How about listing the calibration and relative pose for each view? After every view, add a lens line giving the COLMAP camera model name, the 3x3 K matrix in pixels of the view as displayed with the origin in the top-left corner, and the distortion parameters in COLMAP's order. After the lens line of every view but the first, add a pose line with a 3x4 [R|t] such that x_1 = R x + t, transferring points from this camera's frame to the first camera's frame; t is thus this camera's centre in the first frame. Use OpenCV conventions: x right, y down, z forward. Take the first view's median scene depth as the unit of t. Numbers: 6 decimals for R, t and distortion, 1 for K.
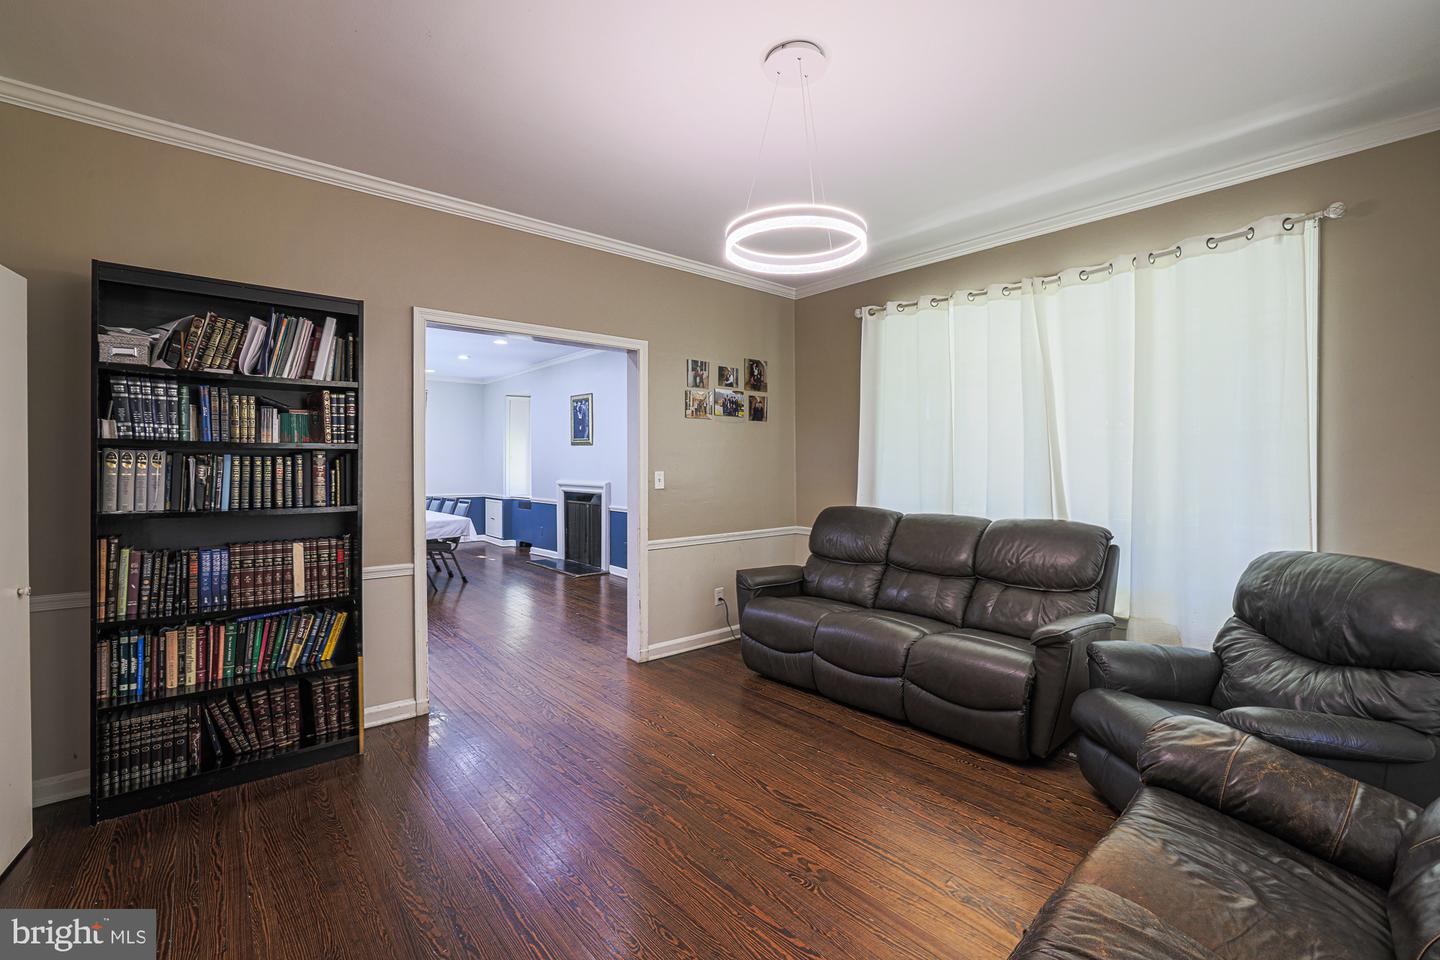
lens RADIAL K [[624.4, 0, 717.4], [0, 624.4, 469.8], [0, 0, 1]] dist [-0.032204, 0.009487]
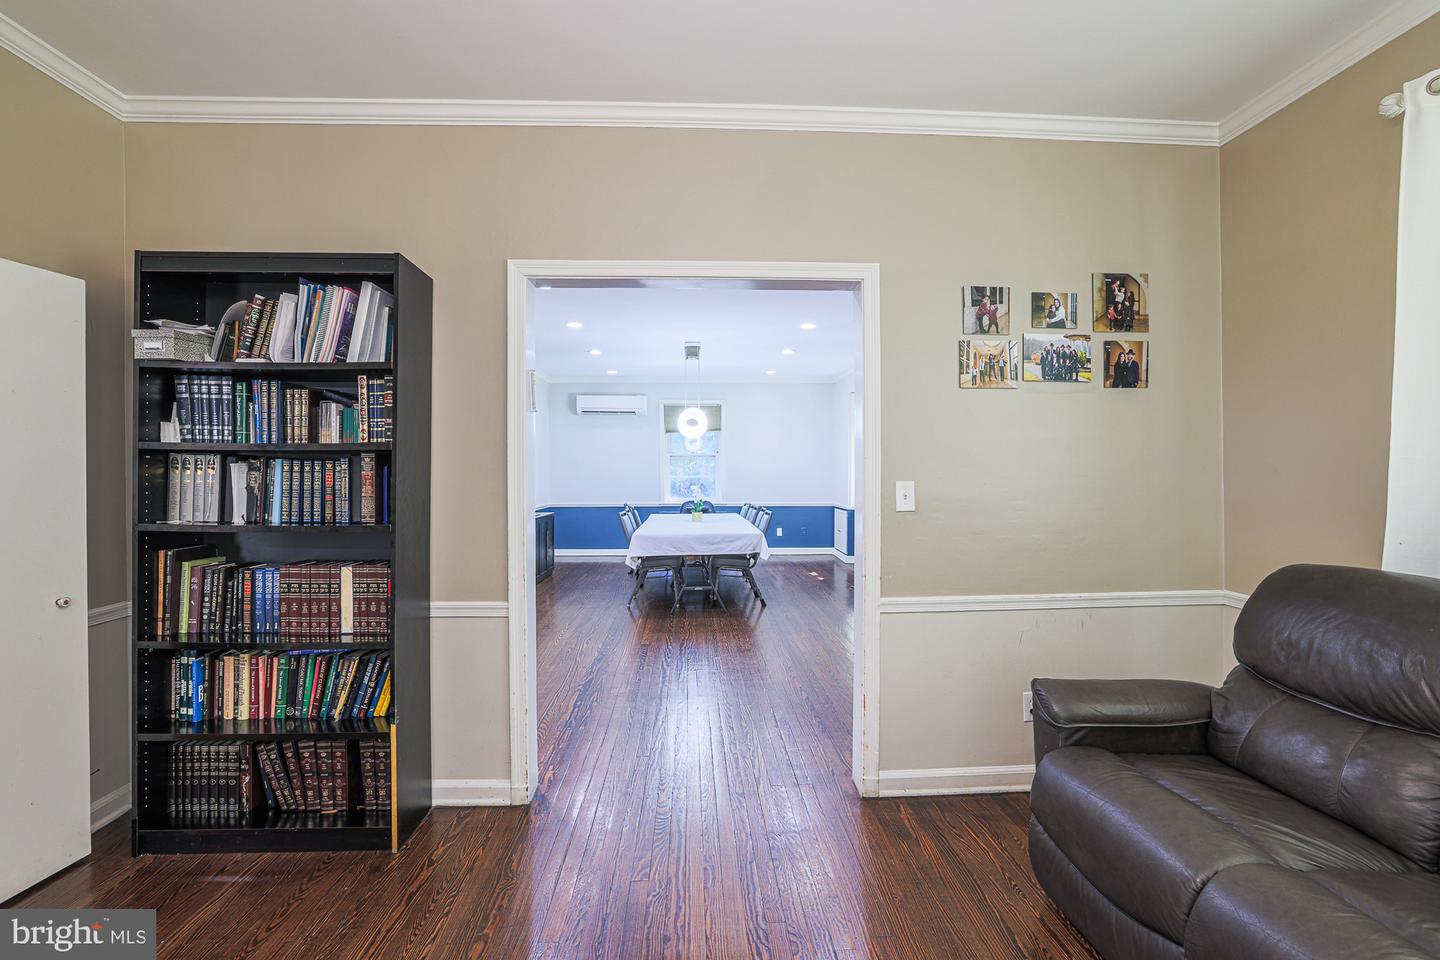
lens RADIAL K [[624.4, 0, 708.6], [0, 624.4, 474.6], [0, 0, 1]] dist [-0.032204, 0.009487]
pose [[0.786462, 0.002230, -0.617635, 0.194290], [-0.003795, 0.999992, -0.001222, -0.003634], [0.617627, 0.003305, 0.786464, 0.653543]]
